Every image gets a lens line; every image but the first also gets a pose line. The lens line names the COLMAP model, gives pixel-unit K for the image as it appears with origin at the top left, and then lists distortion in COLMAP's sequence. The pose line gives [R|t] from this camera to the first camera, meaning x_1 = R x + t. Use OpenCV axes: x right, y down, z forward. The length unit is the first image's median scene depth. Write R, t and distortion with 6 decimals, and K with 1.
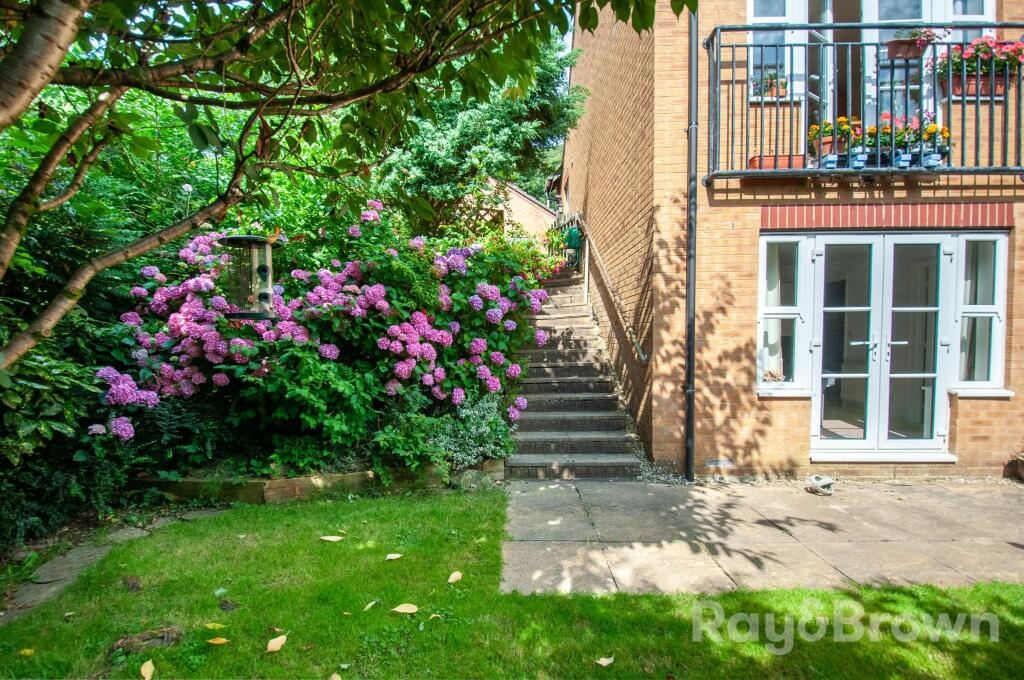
lens RADIAL K [[470.0, 0, 508.5], [0, 470.0, 365.4], [0, 0, 1]] dist [0.029323, -0.024928]
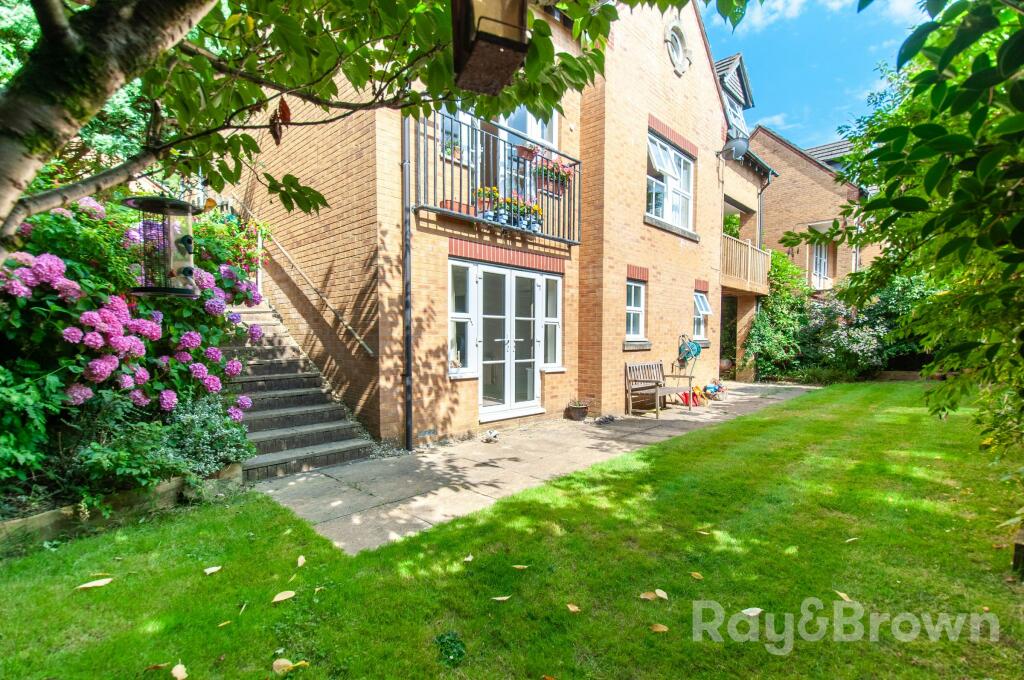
lens RADIAL K [[470.0, 0, 508.5], [0, 470.0, 365.4], [0, 0, 1]] dist [0.029323, -0.024928]
pose [[0.676224, -0.032962, 0.735958, -0.346896], [0.037764, 0.999236, 0.010054, 0.019635], [-0.735728, 0.020994, 0.676952, -0.020342]]
